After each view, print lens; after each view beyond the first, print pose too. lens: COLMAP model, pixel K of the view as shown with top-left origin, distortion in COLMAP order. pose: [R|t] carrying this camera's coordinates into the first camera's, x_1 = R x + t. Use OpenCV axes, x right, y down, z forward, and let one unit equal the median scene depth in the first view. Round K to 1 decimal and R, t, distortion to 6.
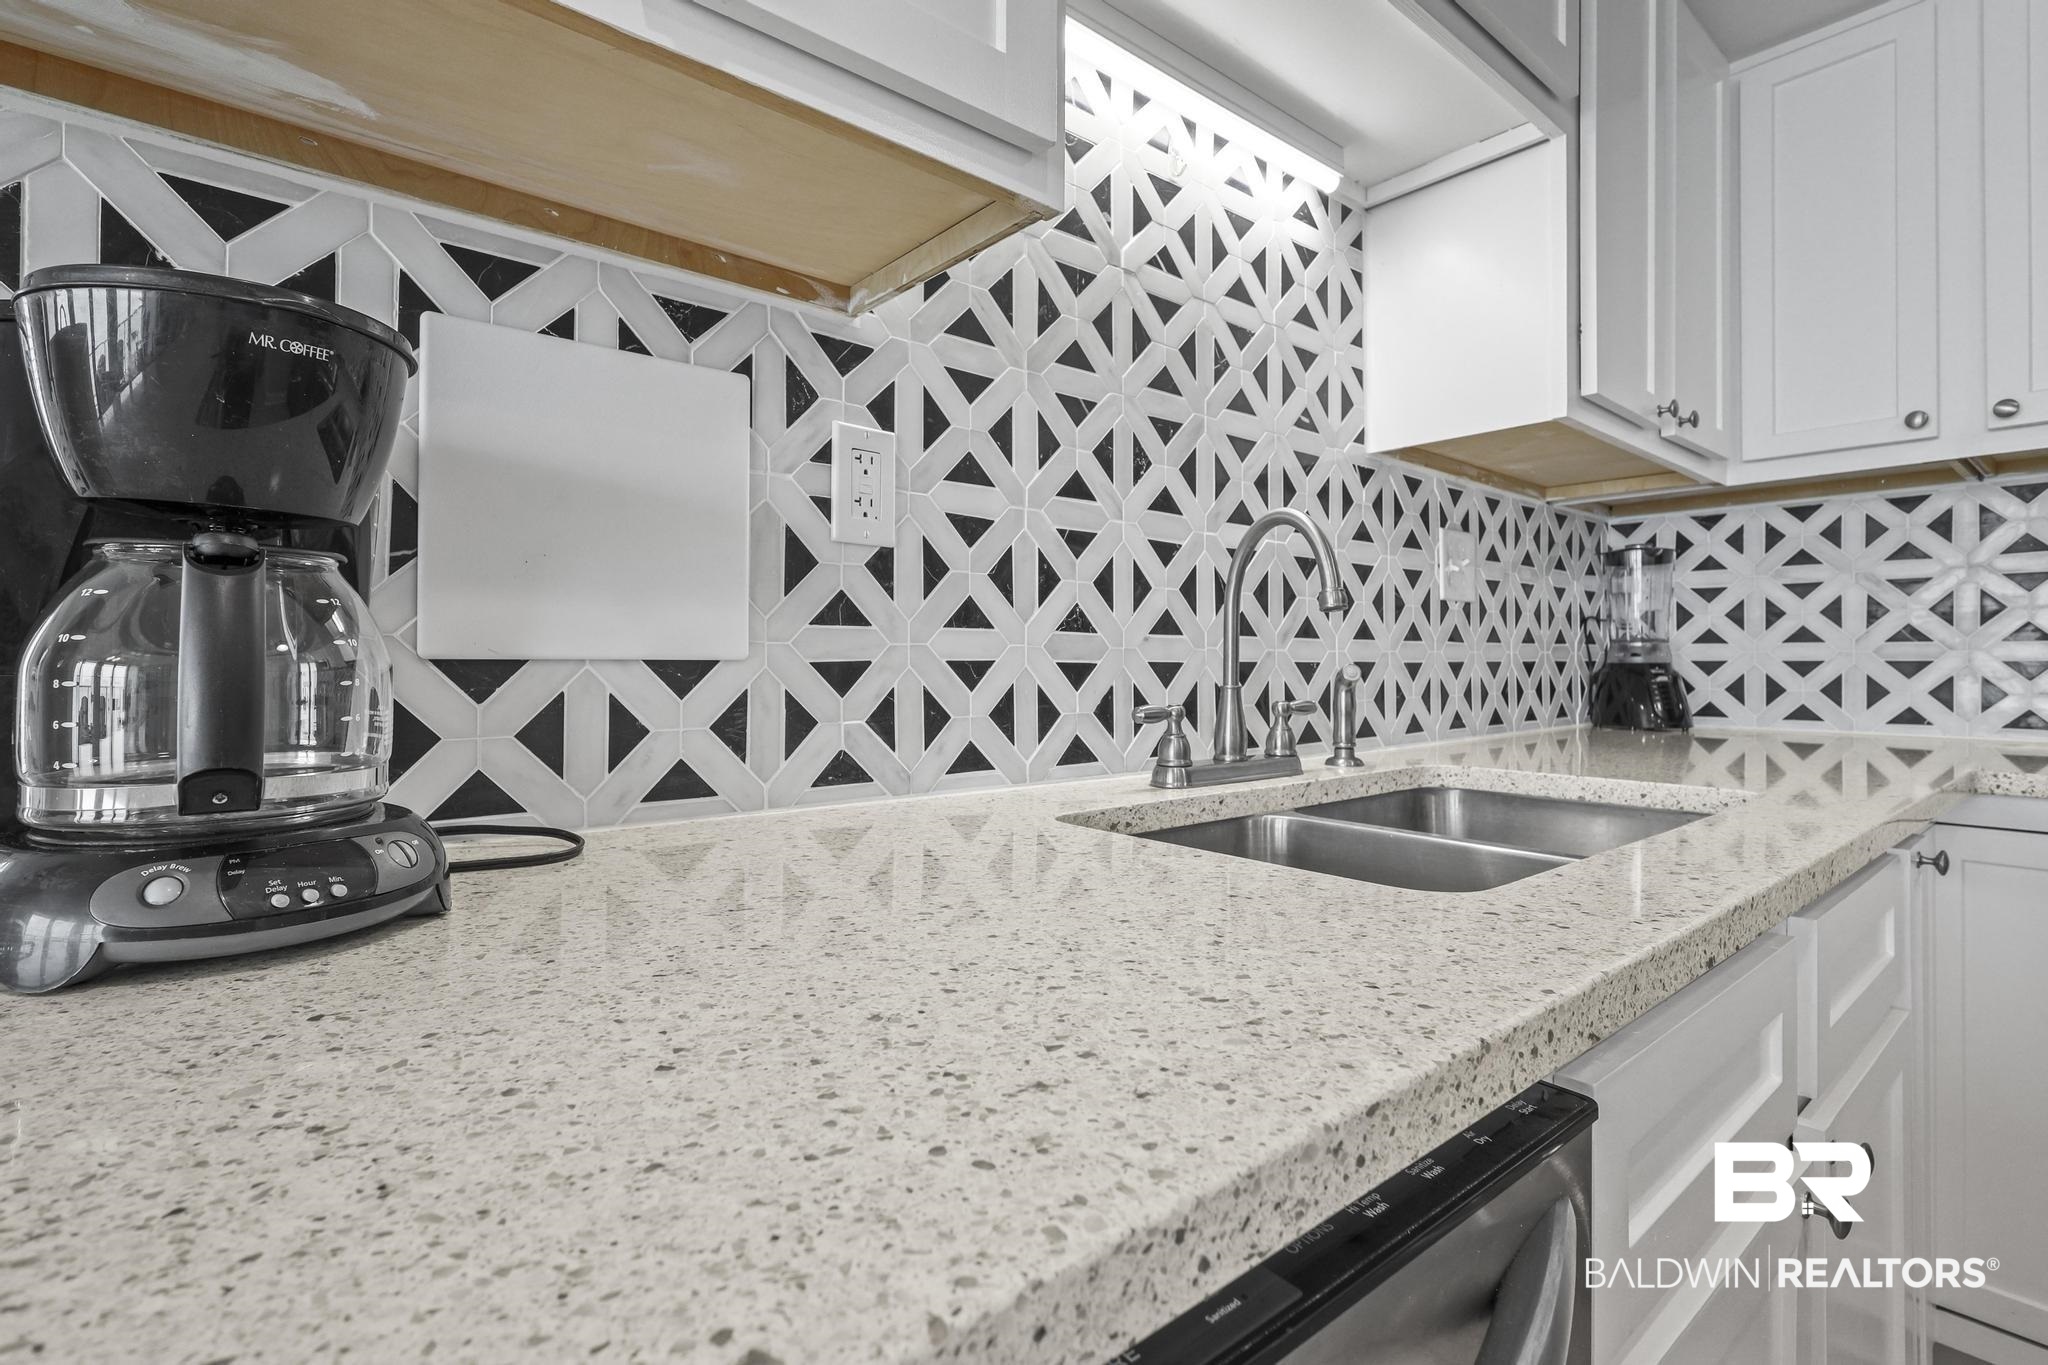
lens RADIAL K [[972.7, 0, 1016.5], [0, 972.7, 649.1], [0, 0, 1]] dist [0.000160, -0.000071]
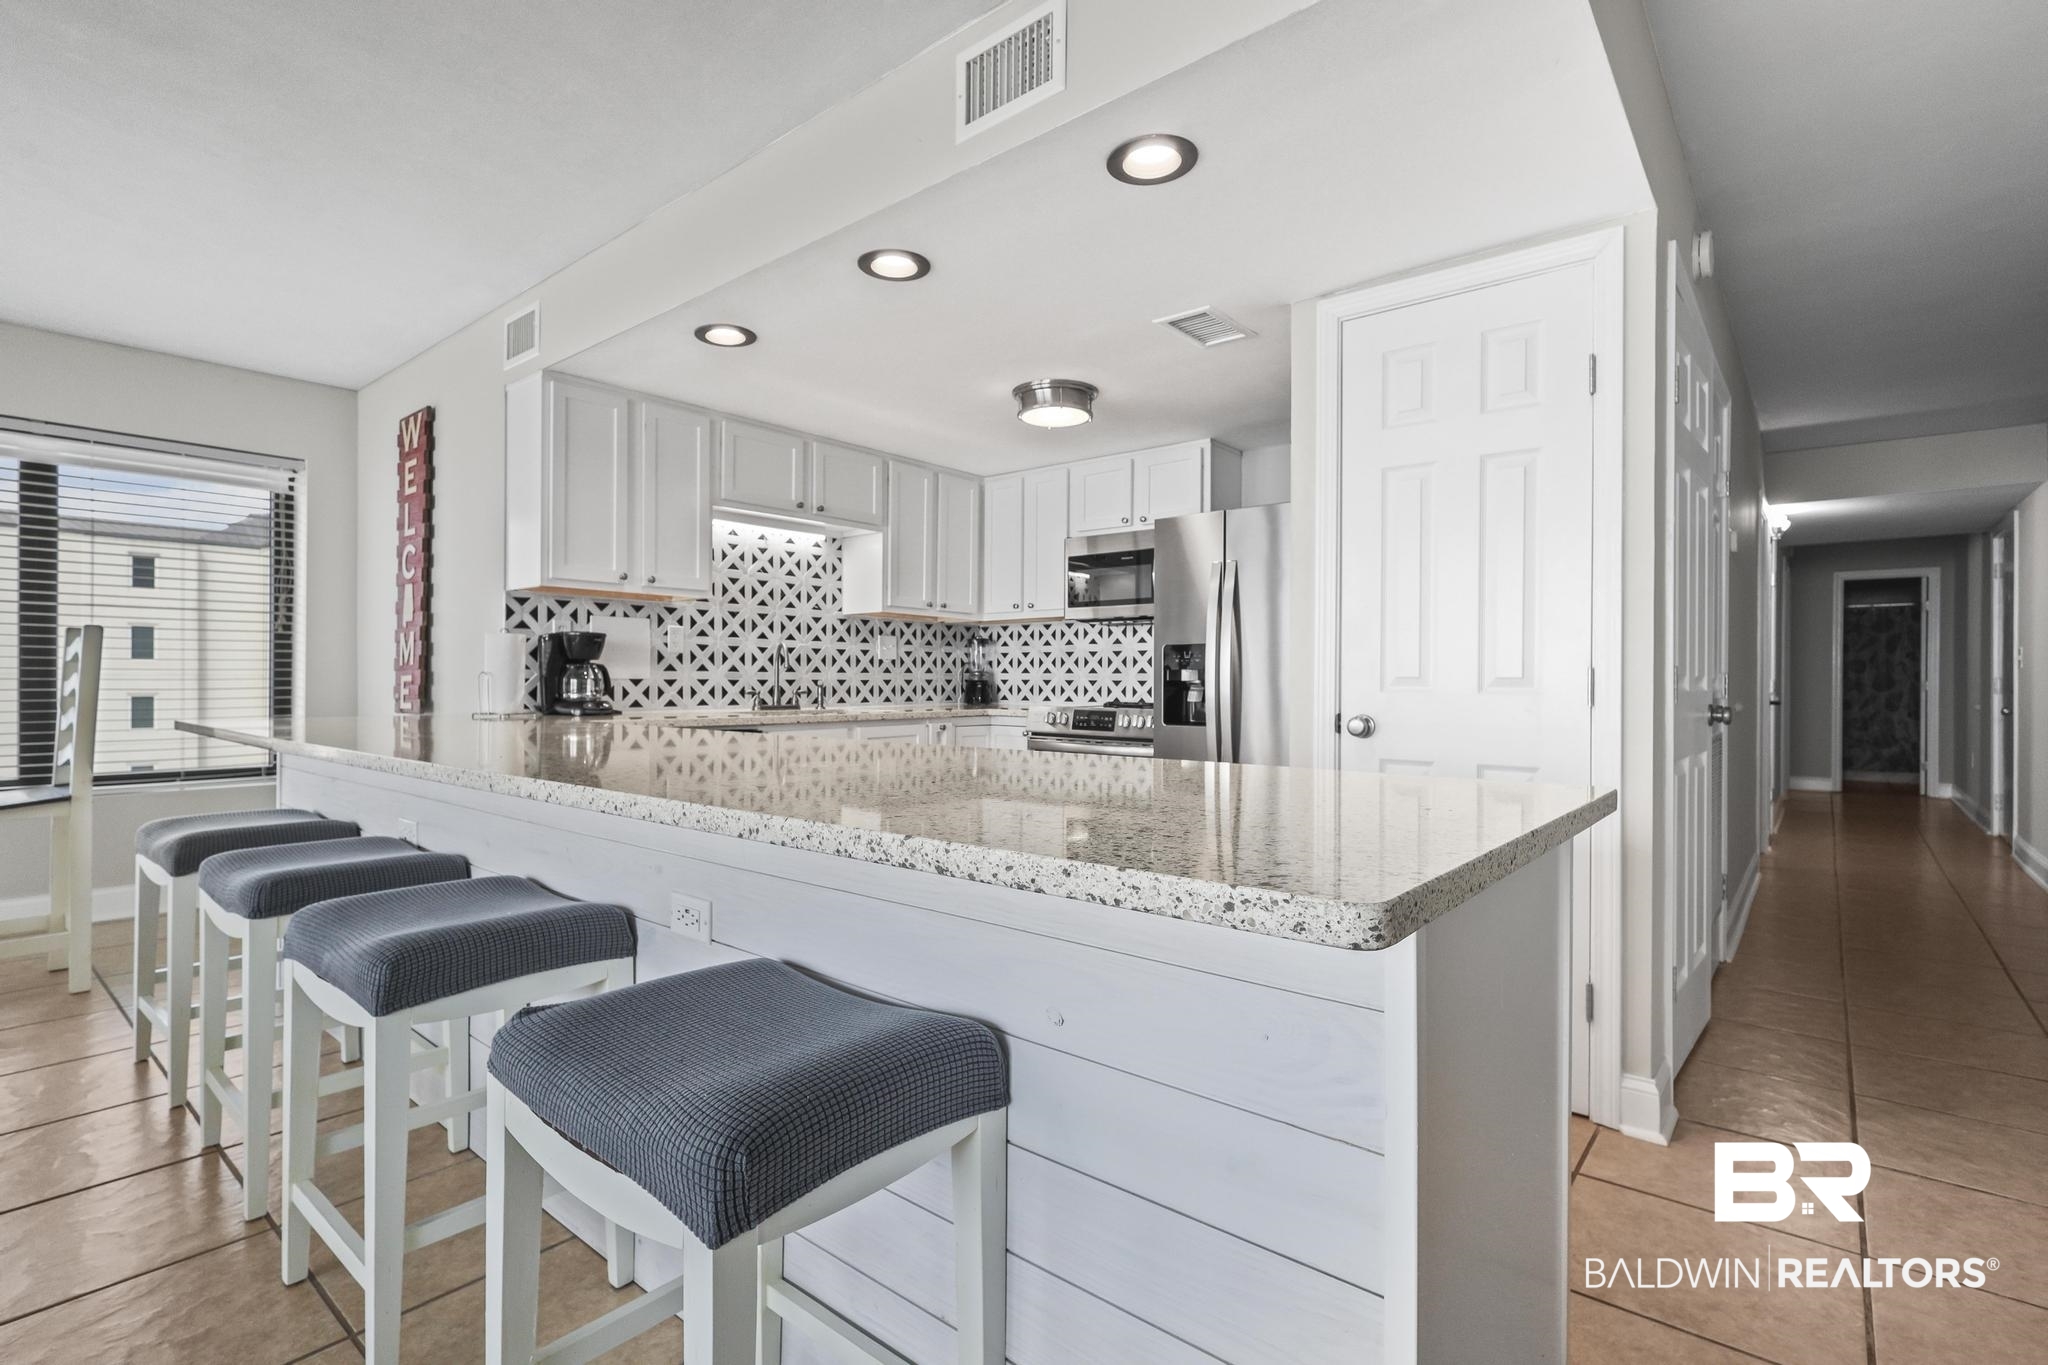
lens RADIAL K [[944.1, 0, 1015.5], [0, 944.1, 686.3], [0, 0, 1]] dist [0.000414, 0.000484]
pose [[0.985602, 0.001889, 0.169069, 0.514290], [-0.005466, 0.999771, 0.020697, -0.041929], [-0.168991, -0.021323, 0.985387, -2.805487]]
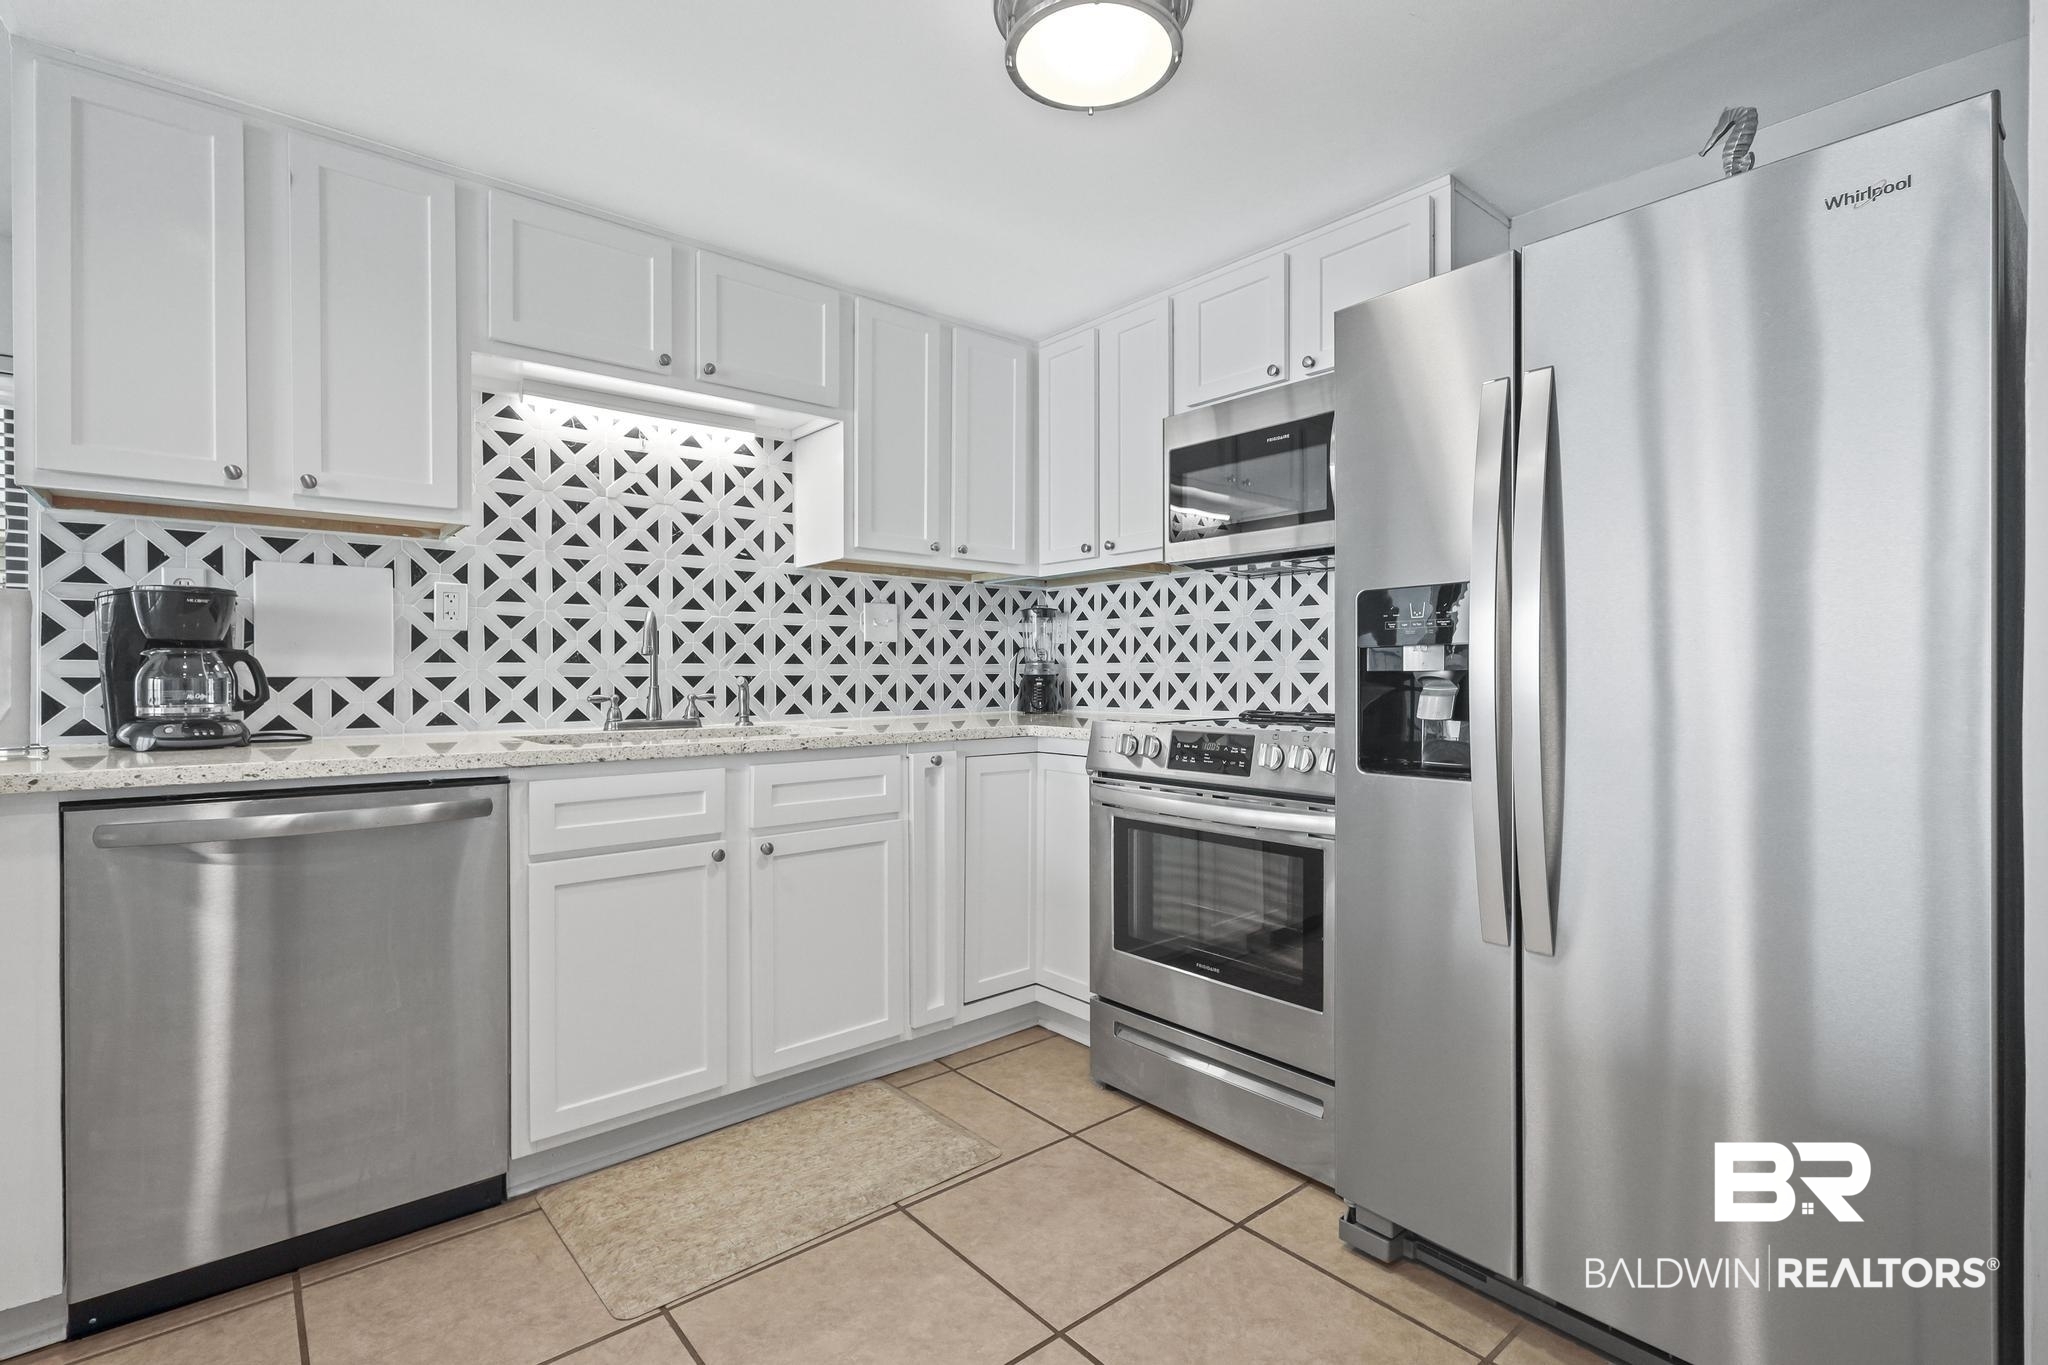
lens RADIAL K [[944.1, 0, 1015.5], [0, 944.1, 686.3], [0, 0, 1]] dist [0.000414, 0.000484]
pose [[0.999988, -0.004964, 0.000294, 1.035340], [0.004955, 0.999661, 0.025544, -0.014422], [-0.000420, -0.025542, 0.999674, -1.147676]]
